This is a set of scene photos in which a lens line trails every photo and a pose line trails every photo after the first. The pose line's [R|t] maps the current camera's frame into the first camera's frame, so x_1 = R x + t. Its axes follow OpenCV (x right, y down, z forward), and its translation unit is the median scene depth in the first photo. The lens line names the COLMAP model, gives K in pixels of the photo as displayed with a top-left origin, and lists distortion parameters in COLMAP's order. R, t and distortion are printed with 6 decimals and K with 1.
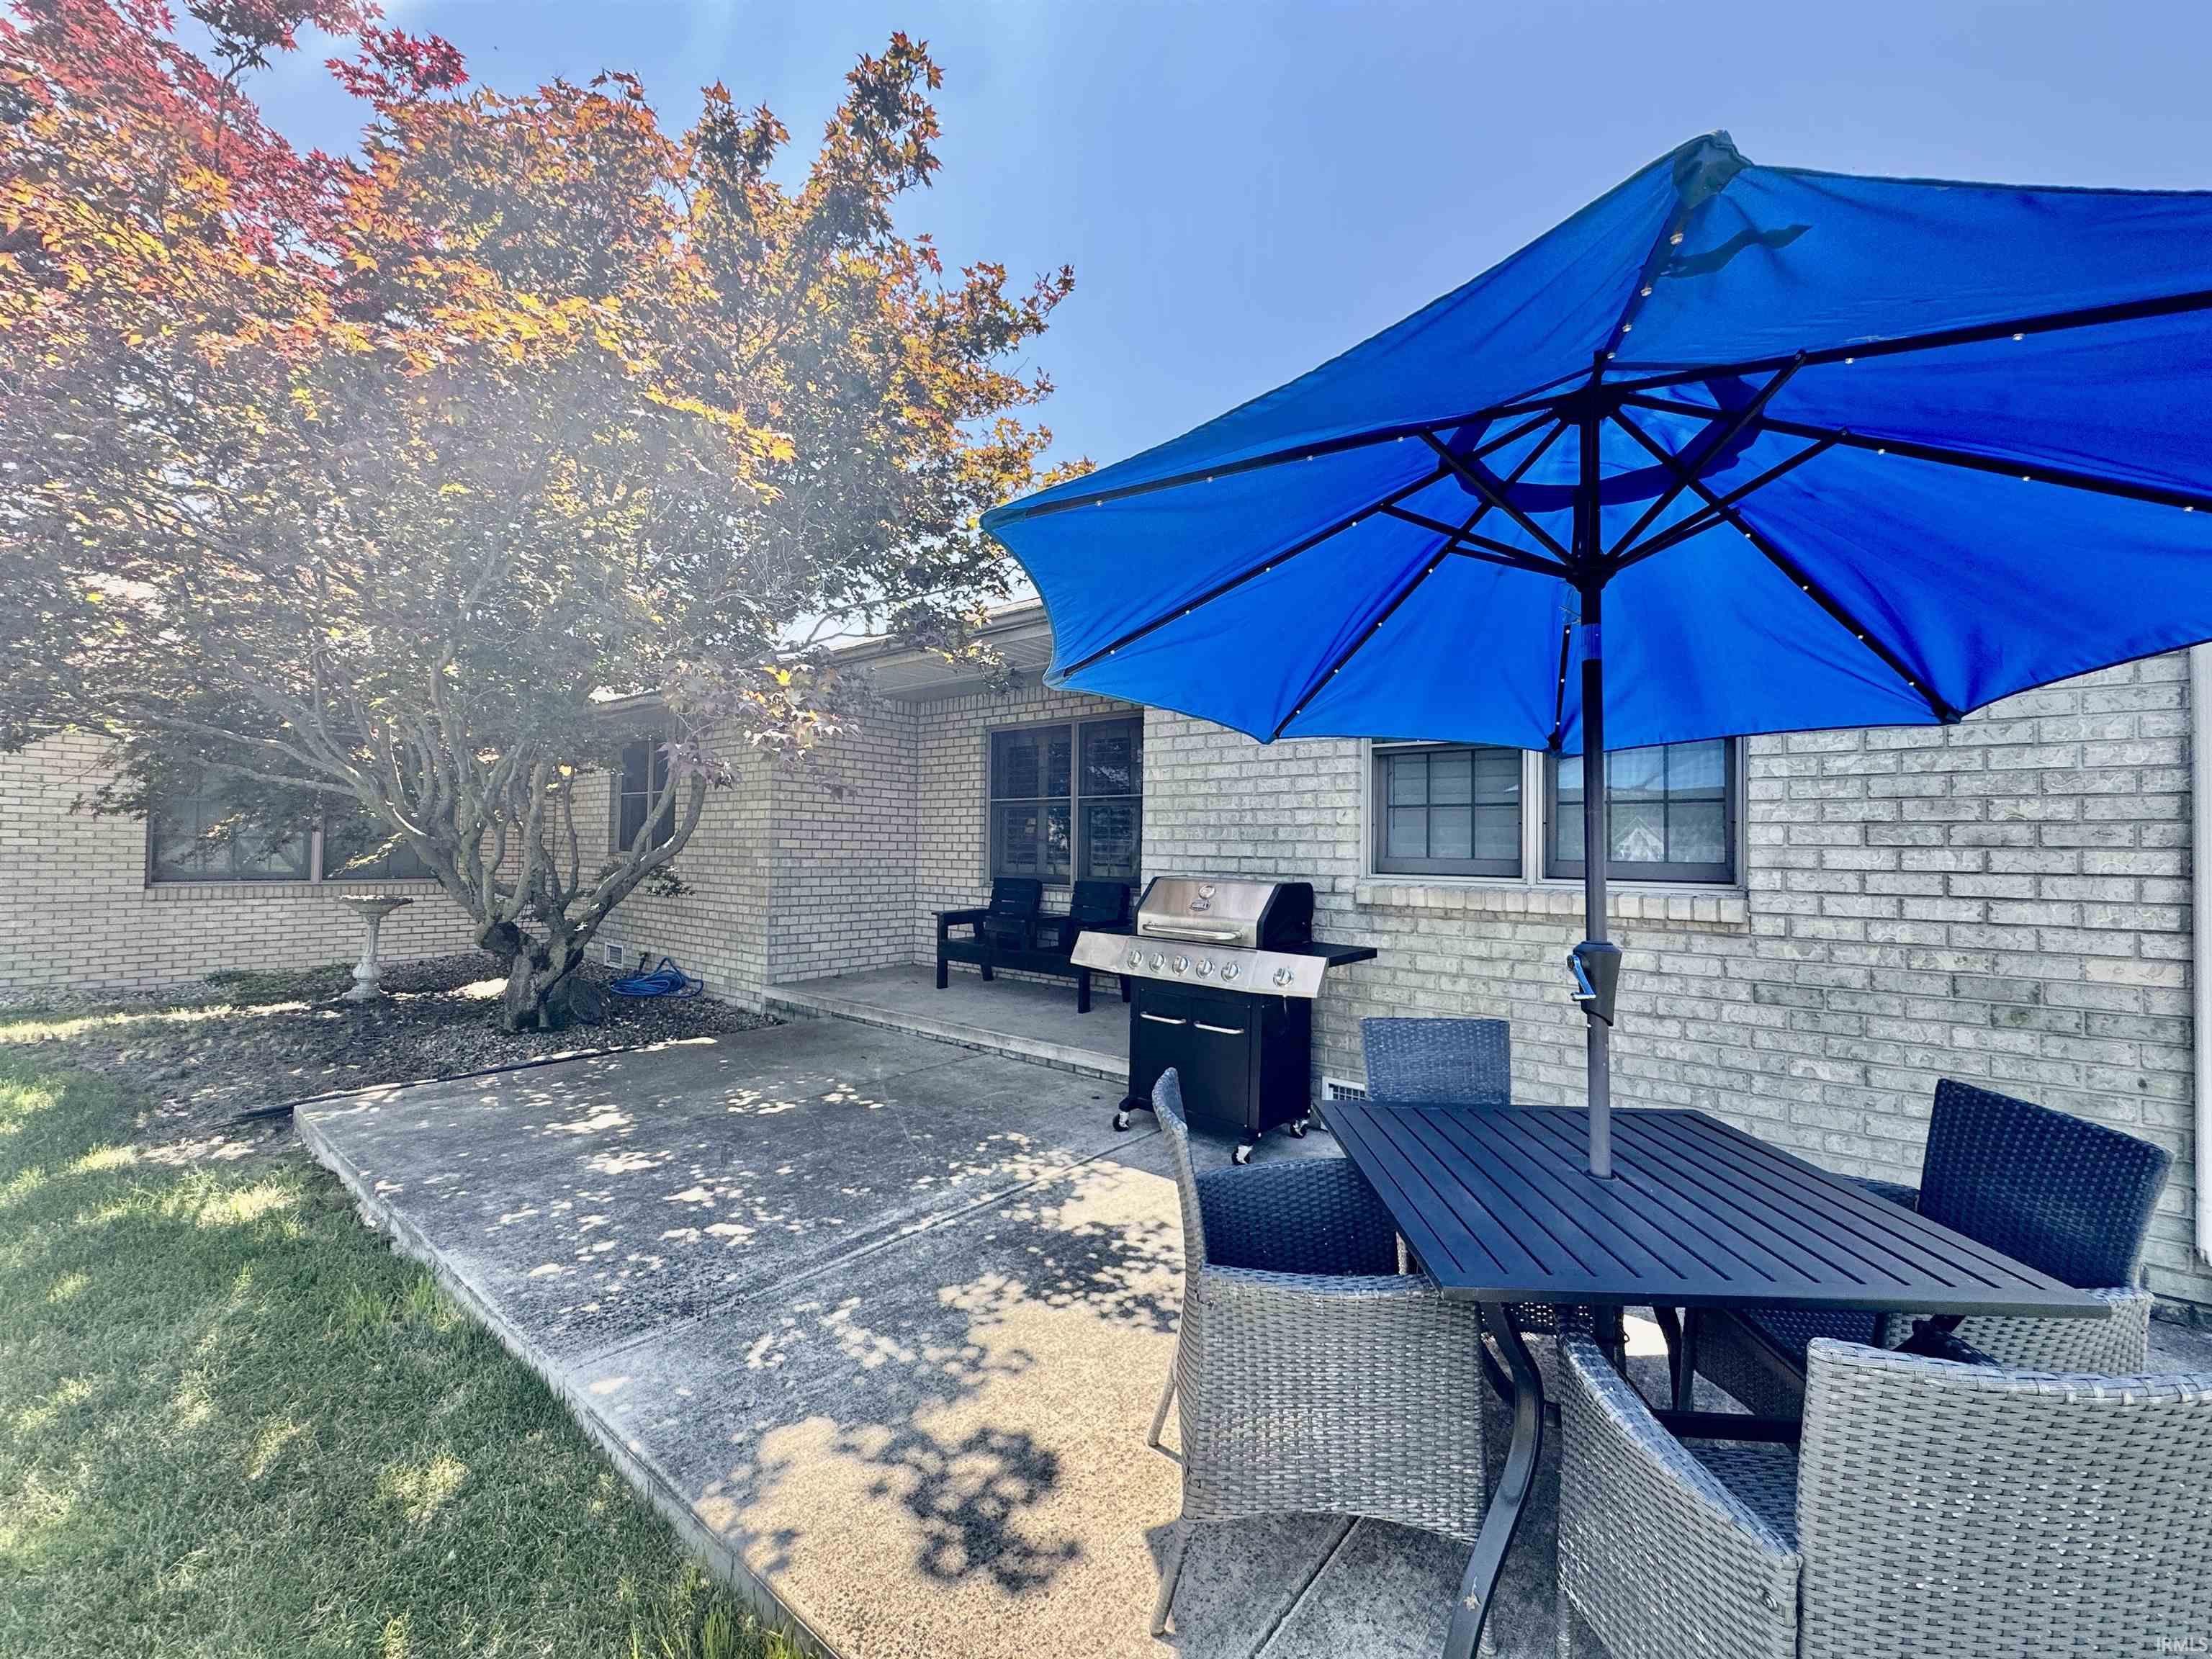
lens RADIAL K [[879.2, 0, 1118.9], [0, 879.2, 840.1], [0, 0, 1]] dist [-0.003306, -0.000252]
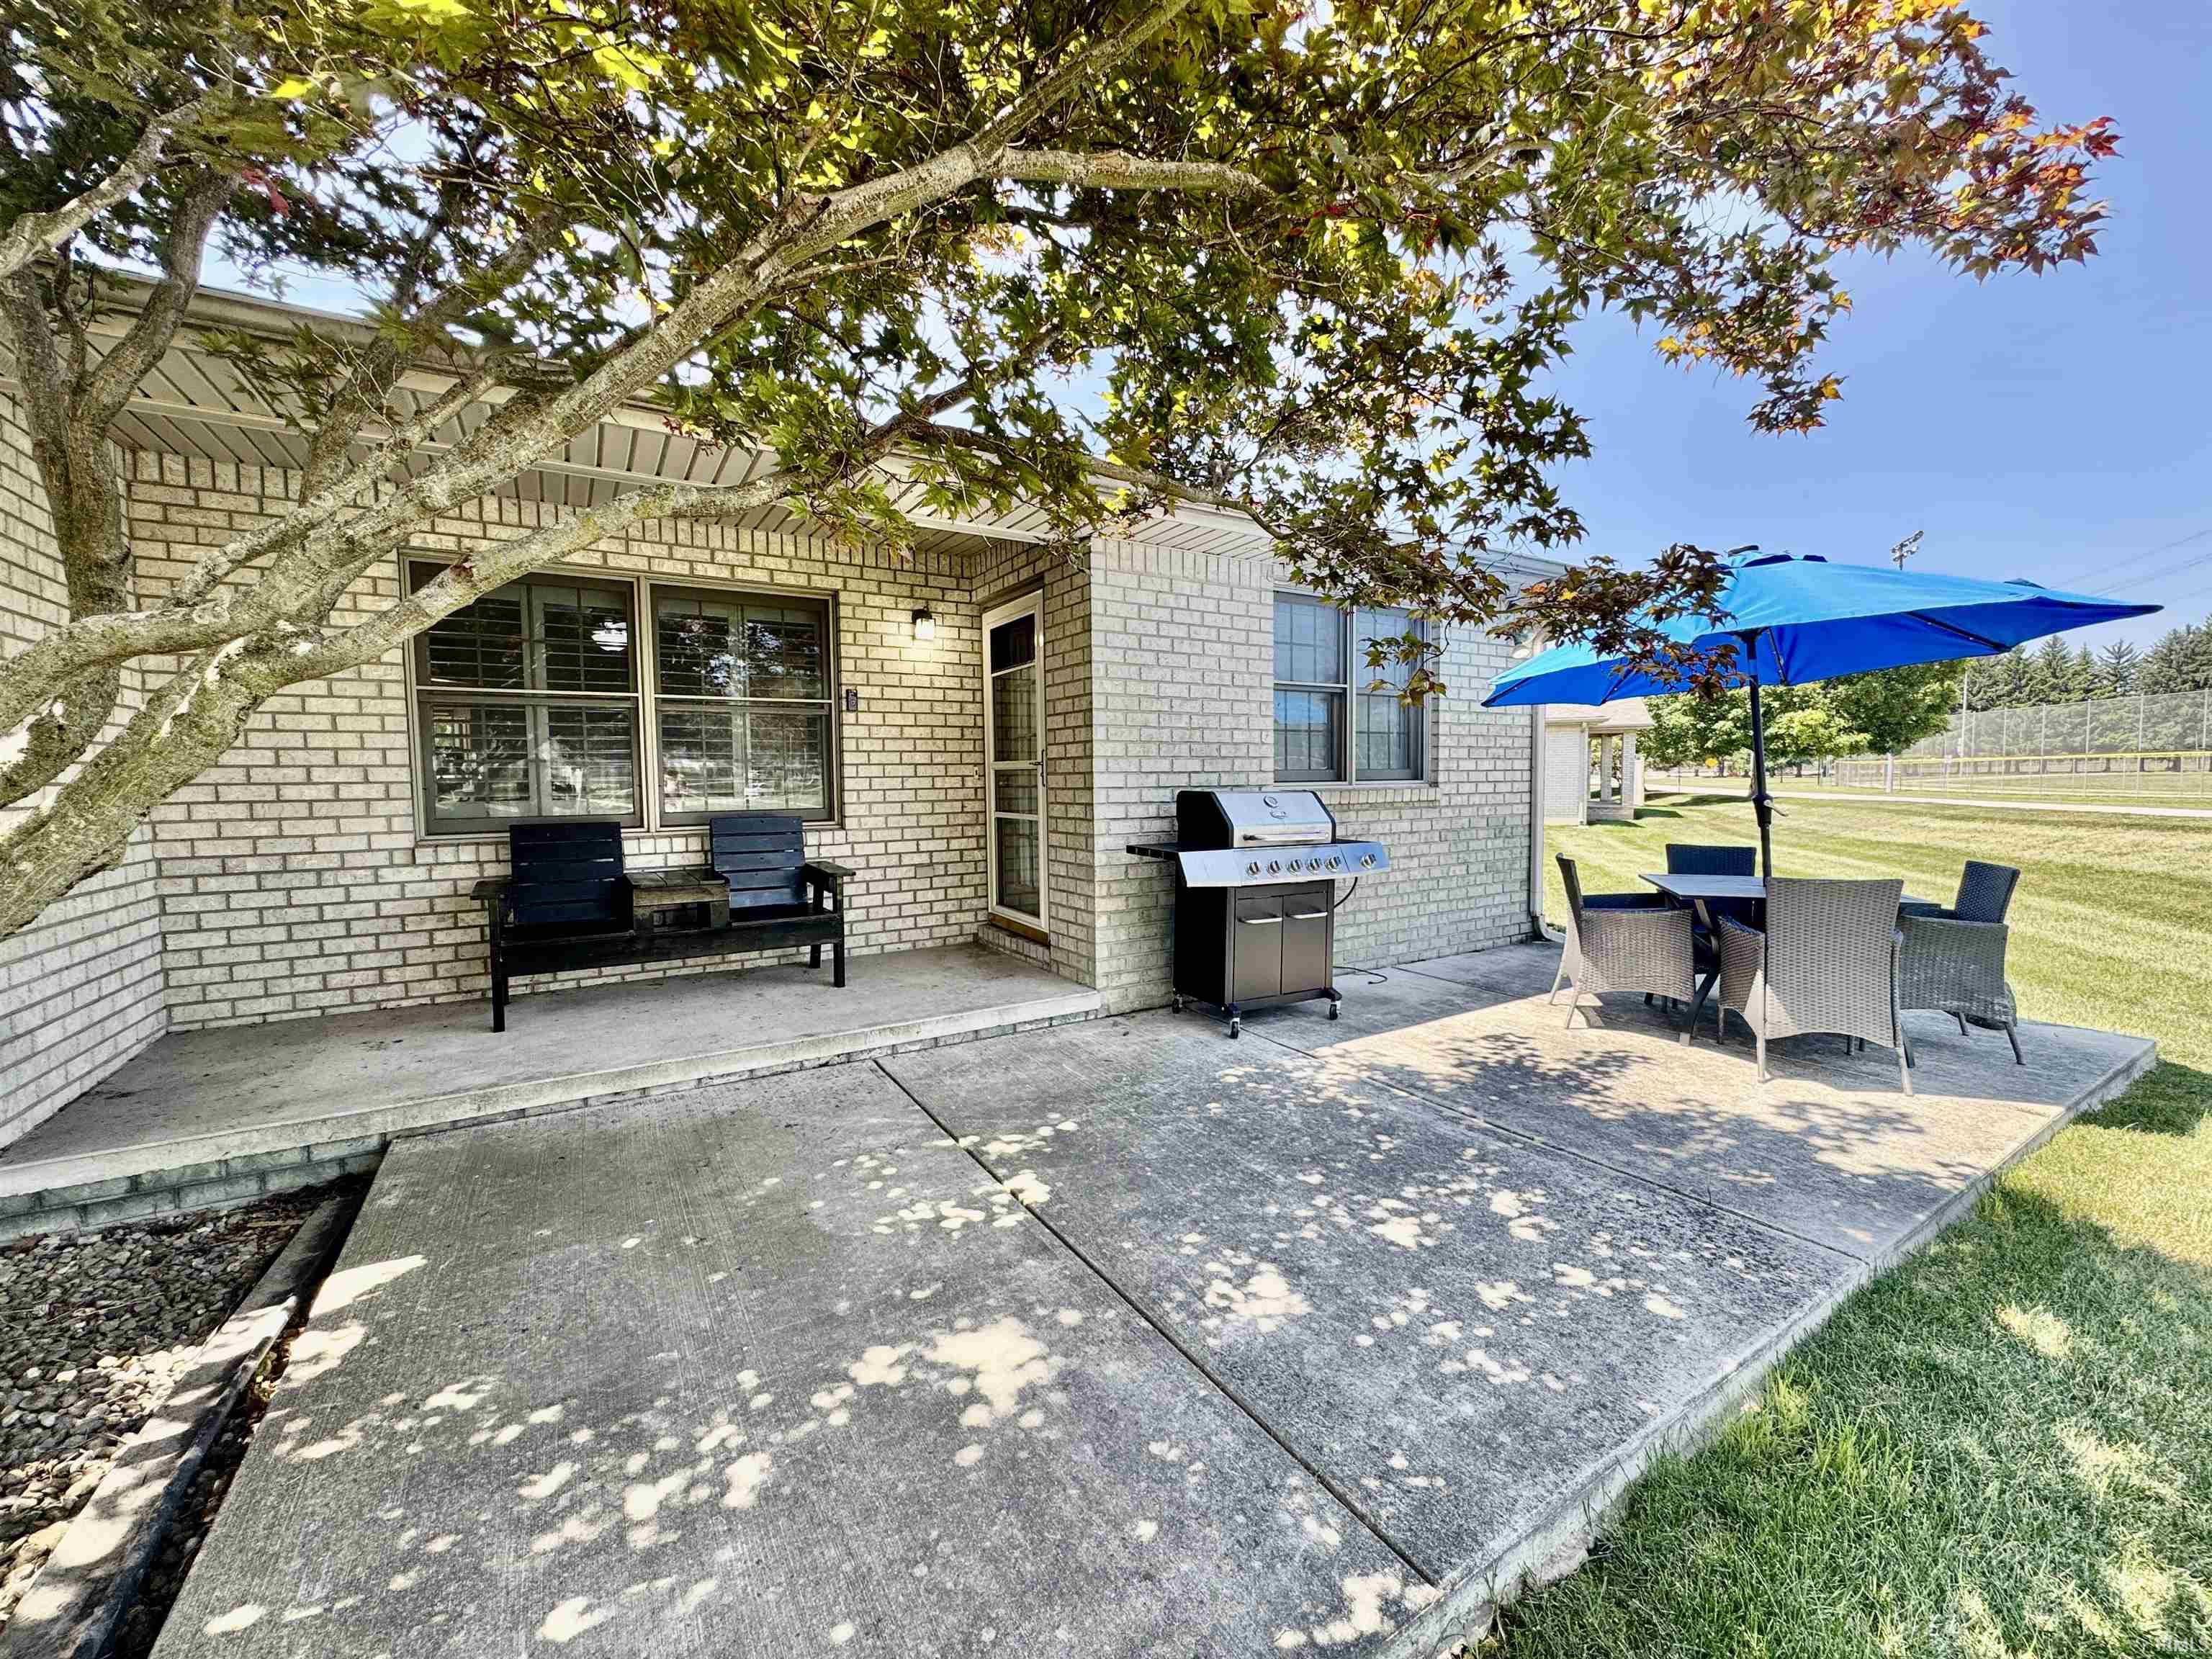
lens RADIAL K [[879.2, 0, 1103.5], [0, 879.2, 820.9], [0, 0, 1]] dist [-0.003306, -0.000252]
pose [[0.331627, -0.063782, 0.941252, -1.329074], [0.001987, 0.997757, 0.066911, 0.010213], [-0.943409, -0.020319, 0.331009, 1.067739]]
